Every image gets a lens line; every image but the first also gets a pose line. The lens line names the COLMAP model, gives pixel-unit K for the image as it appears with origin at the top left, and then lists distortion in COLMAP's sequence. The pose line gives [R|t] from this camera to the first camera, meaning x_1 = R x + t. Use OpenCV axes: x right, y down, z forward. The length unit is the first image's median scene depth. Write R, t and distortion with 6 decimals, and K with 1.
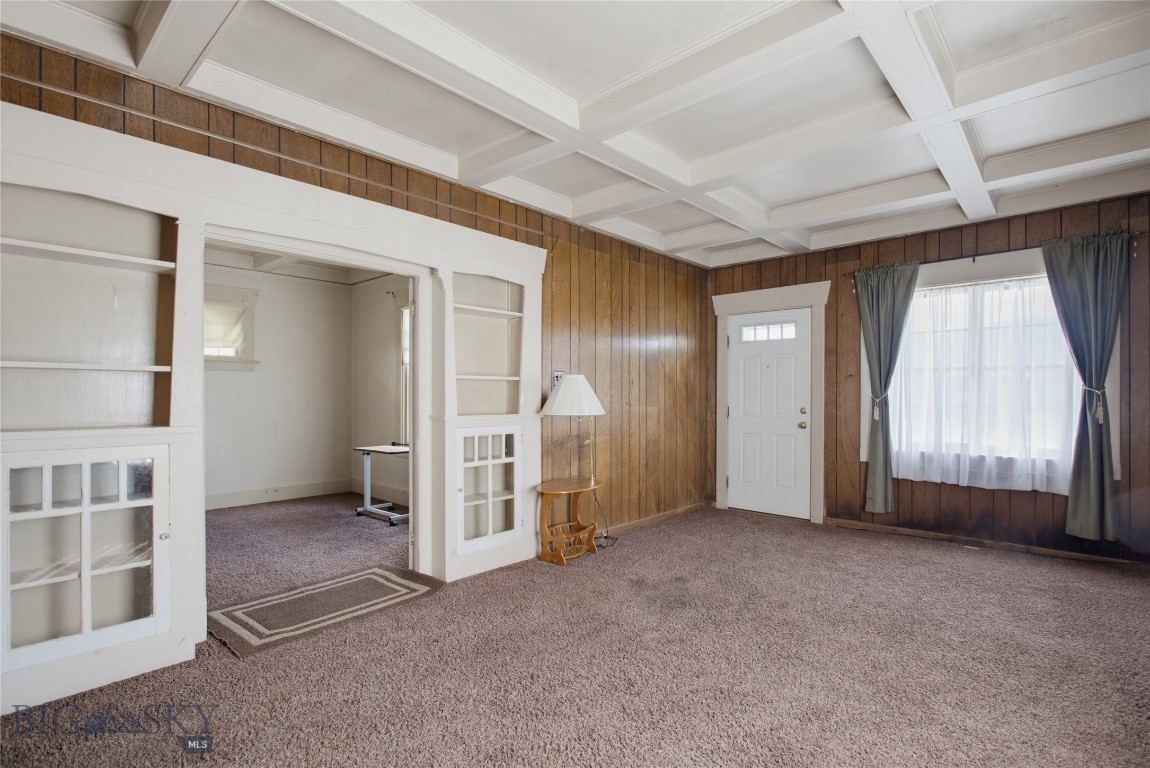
lens RADIAL K [[553.4, 0, 583.6], [0, 553.4, 395.5], [0, 0, 1]] dist [-0.004235, 0.000579]
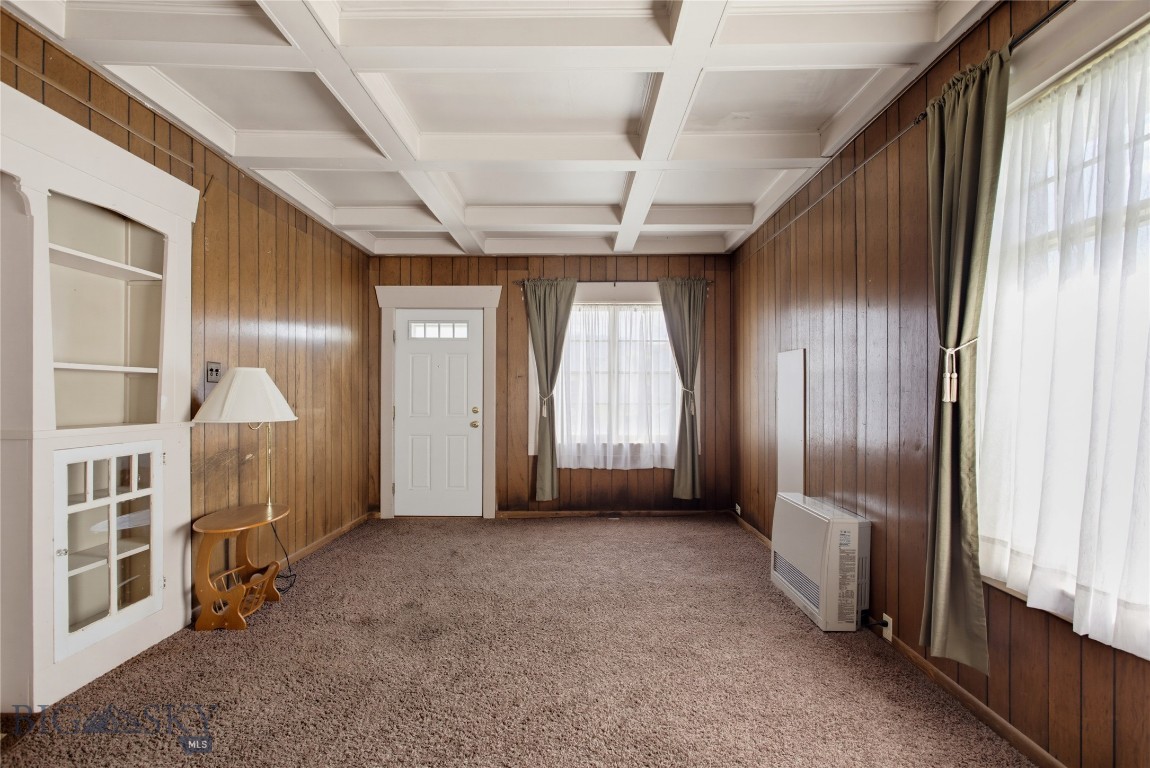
lens RADIAL K [[553.4, 0, 583.6], [0, 553.4, 395.5], [0, 0, 1]] dist [-0.004235, 0.000579]
pose [[0.734755, -0.002044, 0.678330, -0.185172], [0.001900, 0.999998, 0.000955, 0.000078], [-0.678330, 0.000588, 0.734757, 0.145365]]
